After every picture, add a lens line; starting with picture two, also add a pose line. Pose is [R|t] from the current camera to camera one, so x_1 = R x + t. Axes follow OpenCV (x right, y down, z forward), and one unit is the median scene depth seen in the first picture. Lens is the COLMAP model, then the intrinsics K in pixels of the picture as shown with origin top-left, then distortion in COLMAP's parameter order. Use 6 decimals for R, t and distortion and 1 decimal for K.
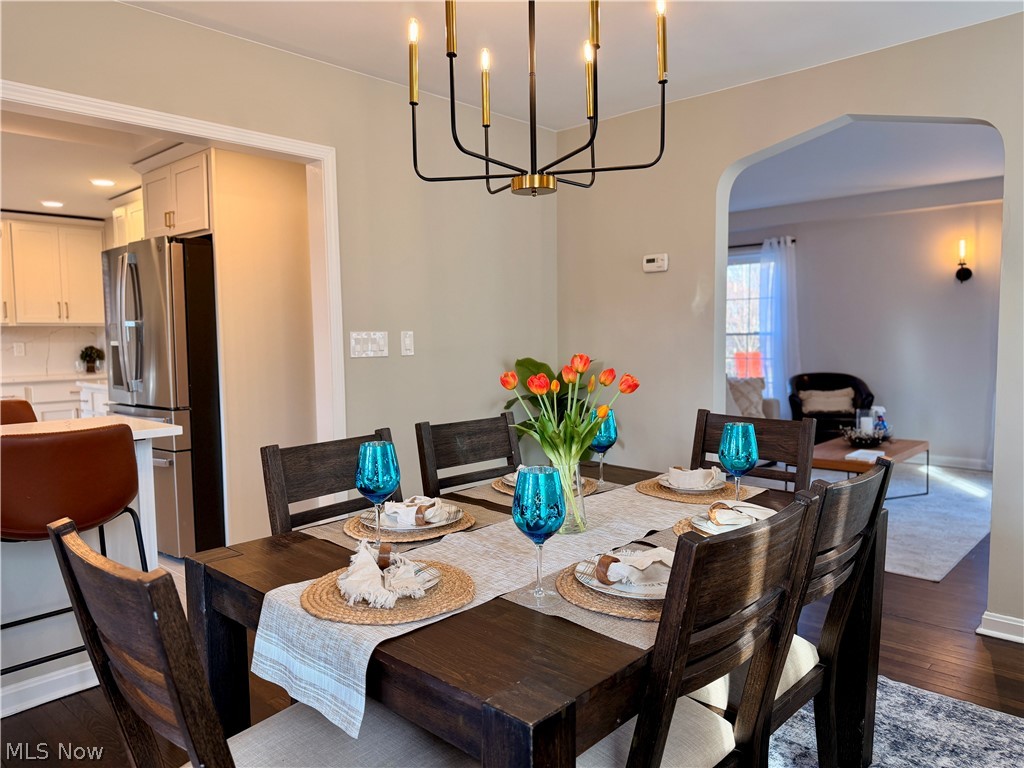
lens RADIAL K [[723.6, 0, 522.5], [0, 723.6, 385.3], [0, 0, 1]] dist [0.068859, -0.098366]
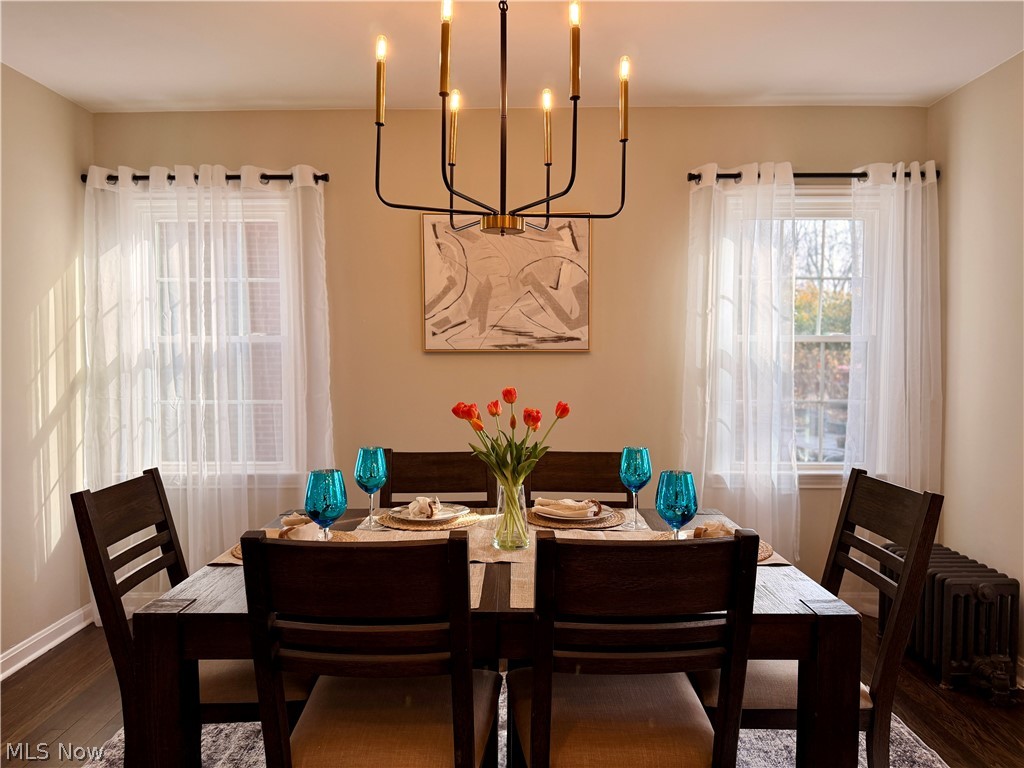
lens RADIAL K [[723.6, 0, 509.6], [0, 723.6, 391.9], [0, 0, 1]] dist [0.068859, -0.098366]
pose [[-0.674582, -0.029927, 0.737593, -0.218351], [0.062416, 0.993288, 0.097386, -0.041449], [-0.735556, 0.111733, -0.668186, 0.493093]]
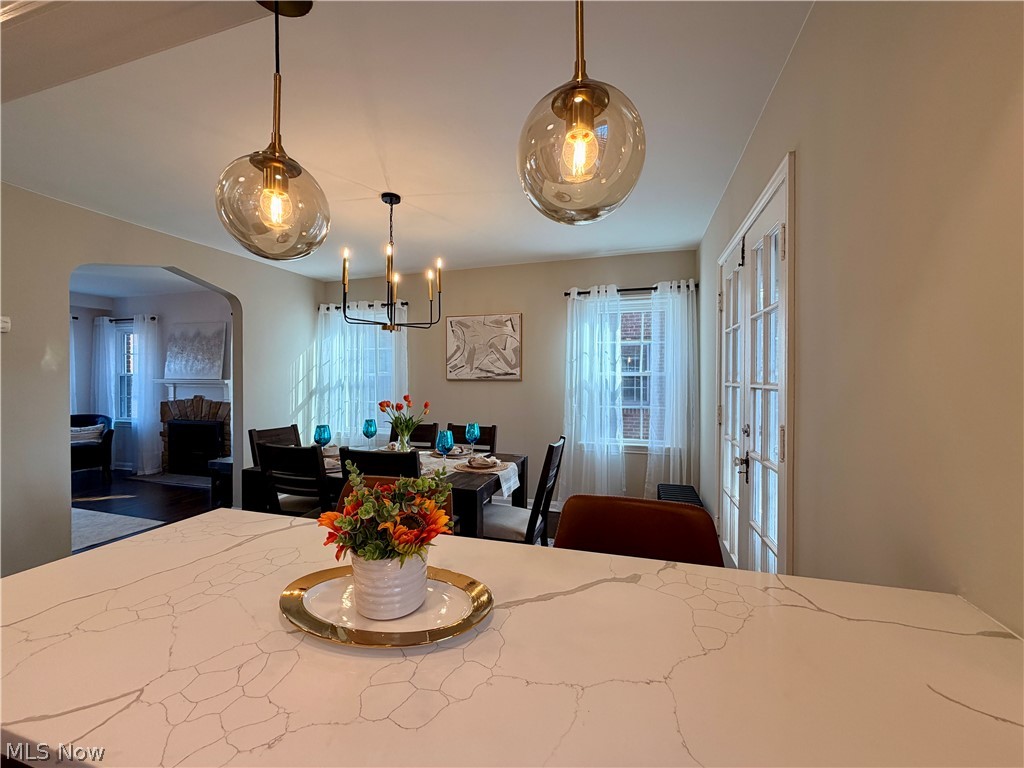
lens RADIAL K [[407.8, 0, 508.3], [0, 407.8, 383.4], [0, 0, 1]] dist [-0.002288, 0.000455]
pose [[-0.437028, 0.002894, 0.899443, -0.415322], [0.068782, 0.997174, 0.030212, -0.029845], [-0.896814, 0.075069, -0.435992, 0.369145]]
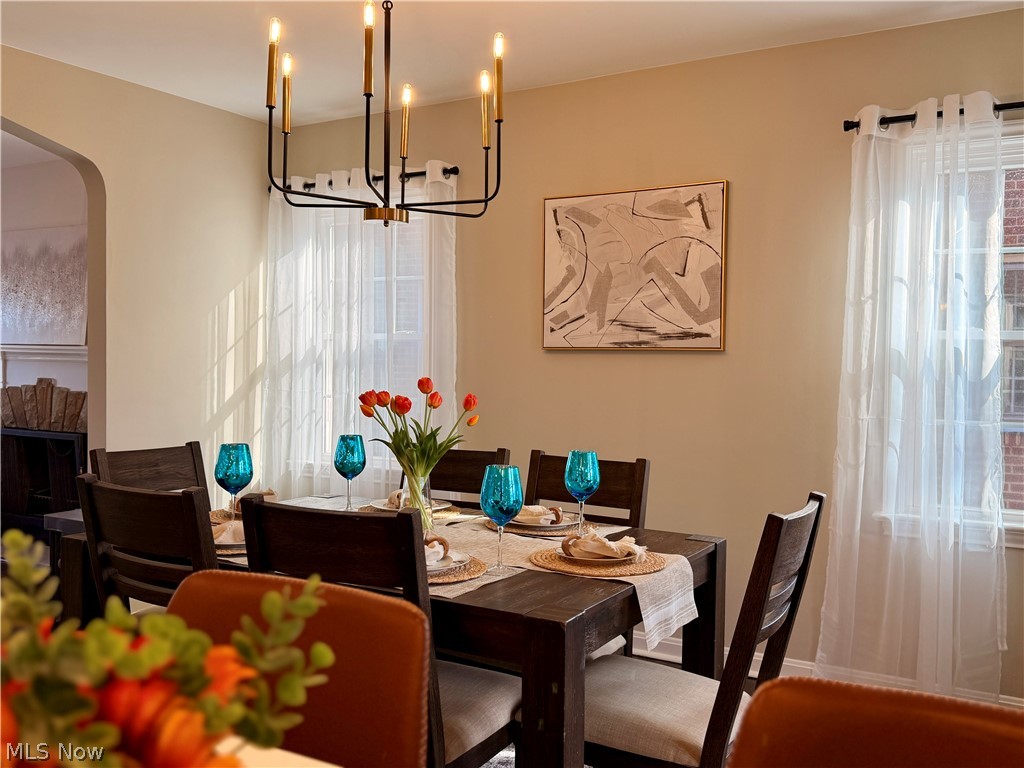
lens RADIAL K [[909.6, 0, 509.6], [0, 909.6, 385.9], [0, 0, 1]] dist [0.098916, -0.152492]
pose [[-0.221945, -0.020299, 0.974848, -0.379797], [0.060565, 0.997566, 0.034561, -0.019967], [-0.973176, 0.066712, -0.220175, 0.330595]]
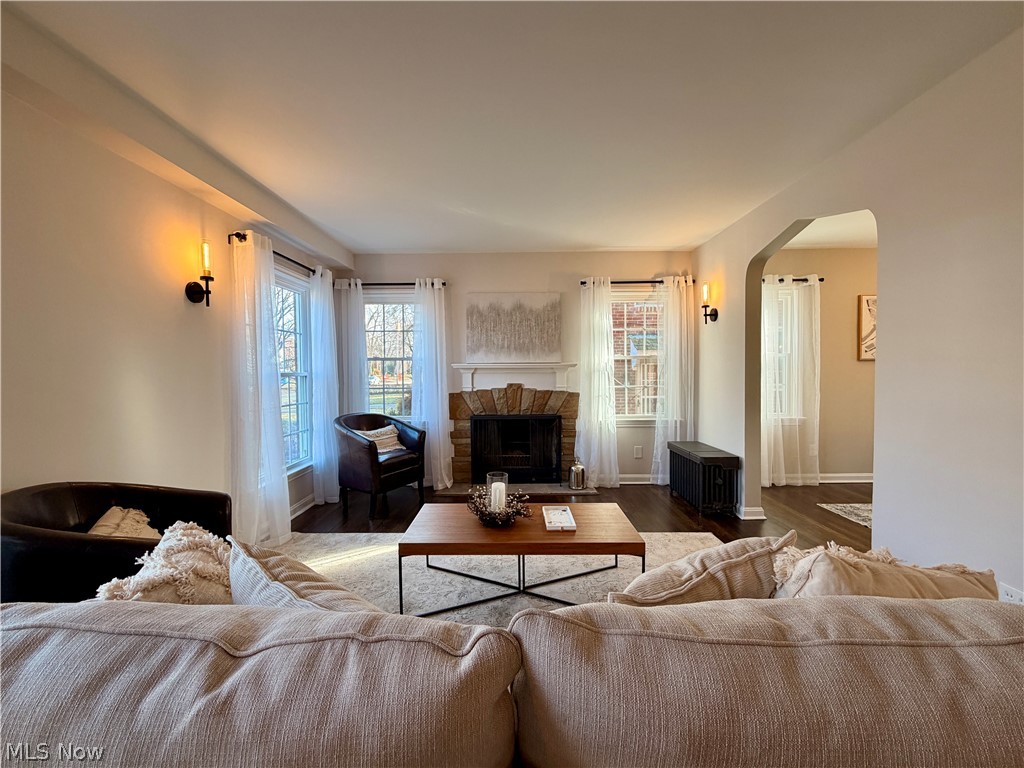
lens RADIAL K [[407.8, 0, 522.4], [0, 407.8, 386.3], [0, 0, 1]] dist [-0.002288, 0.000455]
pose [[-0.671298, -0.008608, 0.741137, 0.115060], [0.071889, 0.994462, 0.076665, -0.070119], [-0.737693, 0.104745, -0.666962, 1.019689]]
